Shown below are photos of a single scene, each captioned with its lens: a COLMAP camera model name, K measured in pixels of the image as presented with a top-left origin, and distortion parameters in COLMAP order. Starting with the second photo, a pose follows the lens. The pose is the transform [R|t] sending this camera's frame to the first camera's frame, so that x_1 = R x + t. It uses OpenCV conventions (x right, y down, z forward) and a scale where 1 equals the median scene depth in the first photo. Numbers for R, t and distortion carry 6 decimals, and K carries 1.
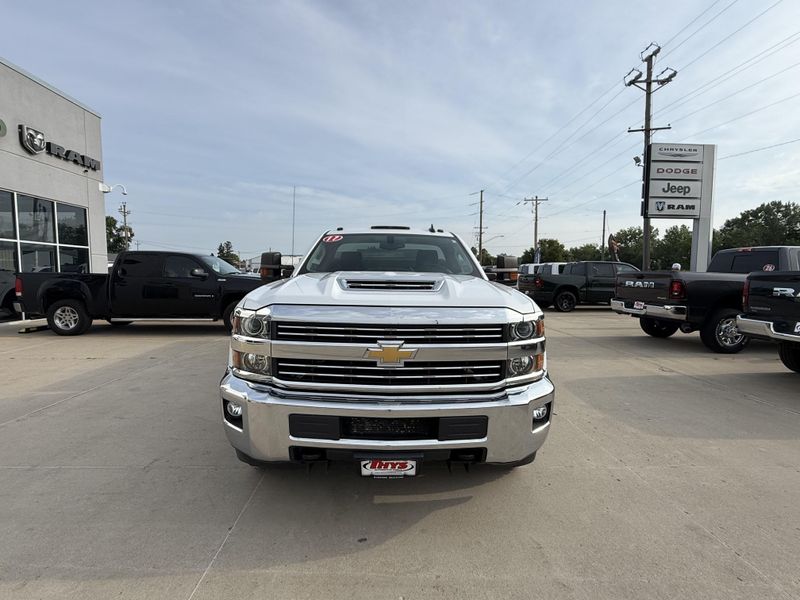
lens RADIAL K [[381.6, 0, 399.4], [0, 381.6, 298.7], [0, 0, 1]] dist [0.000728, 0.000104]
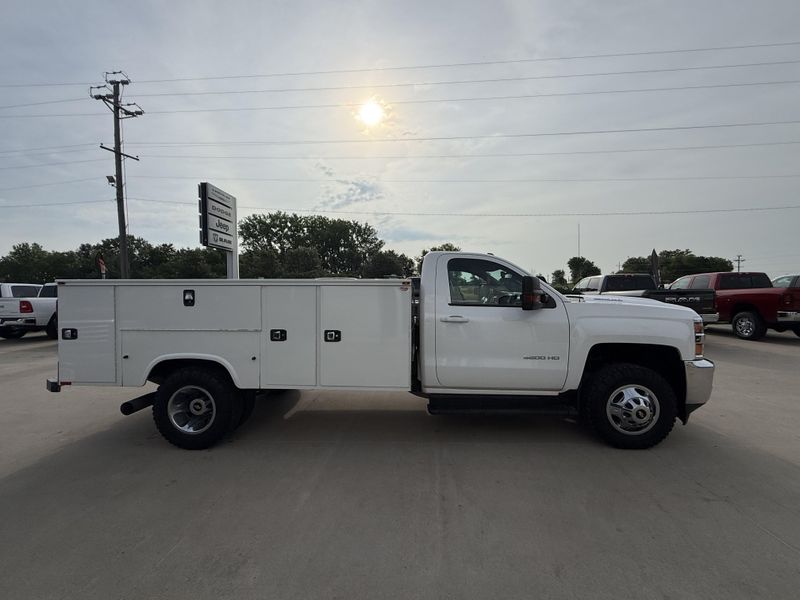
lens RADIAL K [[339.1, 0, 399.9], [0, 339.1, 297.6], [0, 0, 1]] dist [0.001754, 0.000219]
pose [[0.085737, -0.025487, 0.995992, -0.324750], [0.077803, 0.996791, 0.018810, -0.031011], [-0.993275, 0.075878, 0.087445, 0.349837]]
